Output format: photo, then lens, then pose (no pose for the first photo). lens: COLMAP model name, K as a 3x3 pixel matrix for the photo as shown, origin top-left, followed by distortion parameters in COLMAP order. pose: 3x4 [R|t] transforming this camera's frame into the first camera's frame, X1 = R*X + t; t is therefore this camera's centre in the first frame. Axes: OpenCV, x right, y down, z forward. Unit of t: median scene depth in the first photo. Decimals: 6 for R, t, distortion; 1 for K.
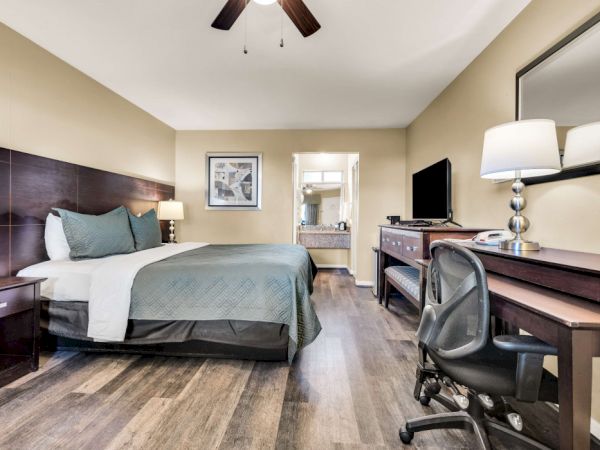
lens RADIAL K [[283.8, 0, 301.5], [0, 283.8, 221.4], [0, 0, 1]] dist [-0.005089, 0.000076]
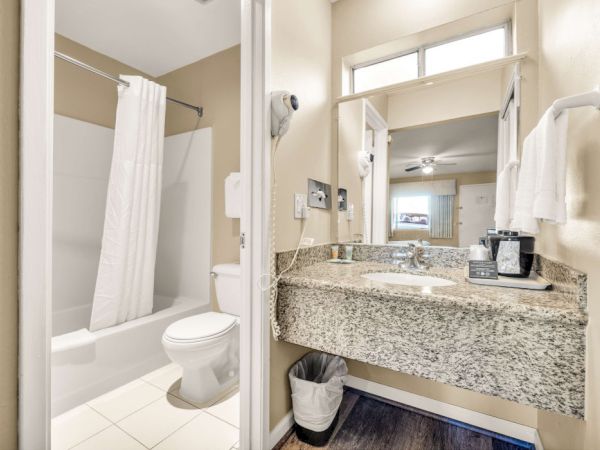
lens RADIAL K [[283.8, 0, 300.9], [0, 283.8, 225.2], [0, 0, 1]] dist [-0.005089, 0.000076]
pose [[0.887653, -0.004653, -0.460489, 0.103316], [0.003750, 0.999989, -0.002876, -0.004406], [0.460498, 0.000827, 0.887661, 0.745109]]
